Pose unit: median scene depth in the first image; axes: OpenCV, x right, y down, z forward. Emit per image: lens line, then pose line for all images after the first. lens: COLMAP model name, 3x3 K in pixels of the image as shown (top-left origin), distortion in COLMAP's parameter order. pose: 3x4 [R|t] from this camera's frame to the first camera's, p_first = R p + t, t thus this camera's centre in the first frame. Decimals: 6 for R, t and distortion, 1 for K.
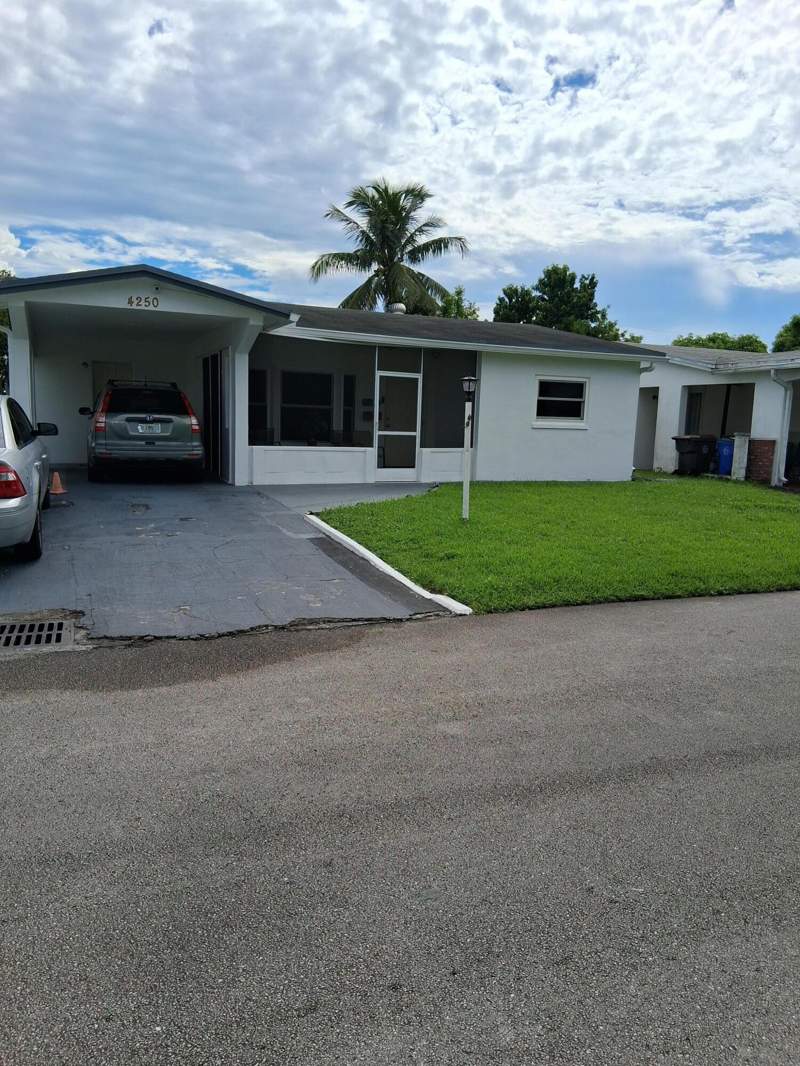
lens RADIAL K [[807.9, 0, 398.4], [0, 807.9, 535.5], [0, 0, 1]] dist [0.118807, -0.204413]
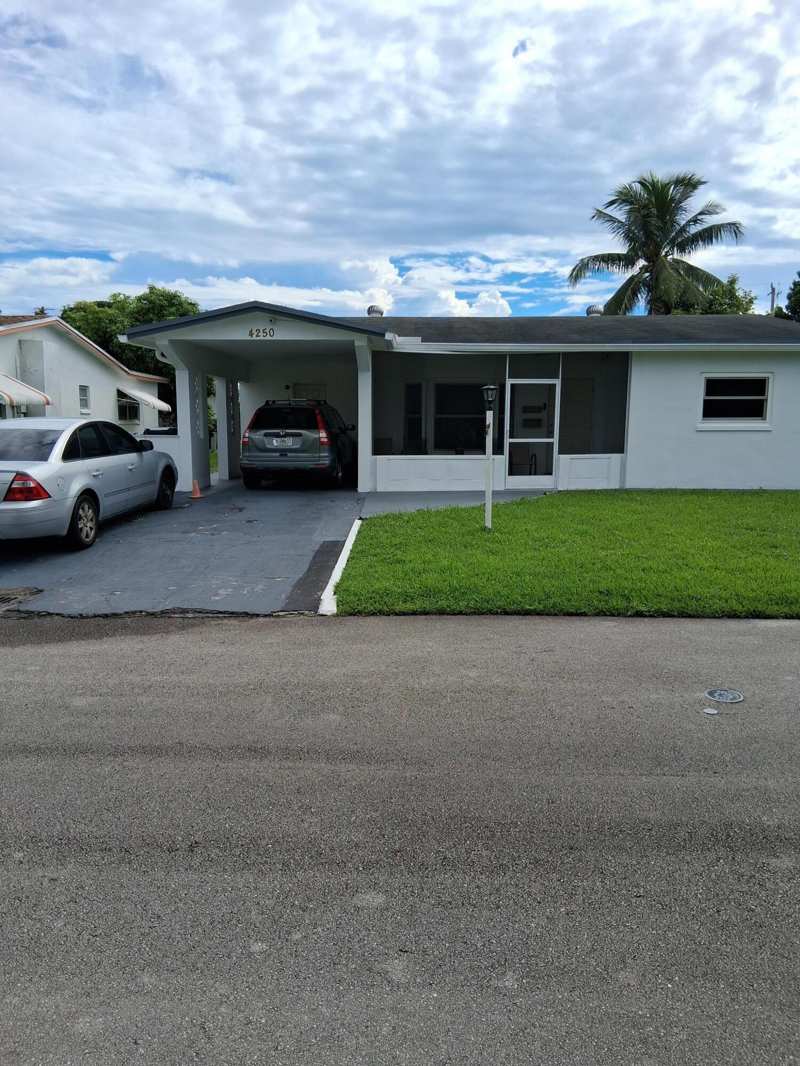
lens RADIAL K [[810.7, 0, 396.1], [0, 810.7, 526.7], [0, 0, 1]] dist [0.129068, -0.217209]
pose [[0.909753, 0.025587, -0.414361, 0.119358], [-0.033241, 0.999384, -0.011270, -0.001839], [0.413818, 0.024026, 0.910043, 0.012634]]
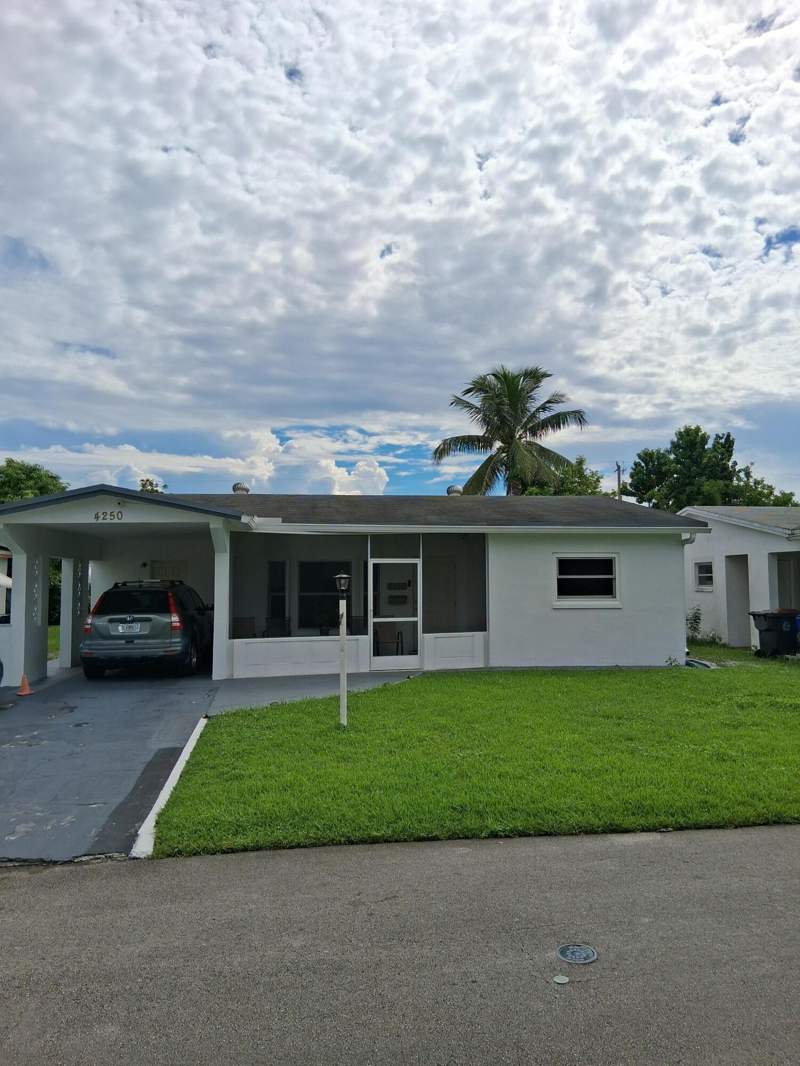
lens RADIAL K [[807.9, 0, 398.4], [0, 807.9, 535.5], [0, 0, 1]] dist [0.118807, -0.204413]
pose [[0.960410, -0.054662, -0.273175, 0.124310], [-0.001004, 0.979877, -0.199602, -0.014233], [0.278589, 0.191974, 0.941028, 0.029087]]
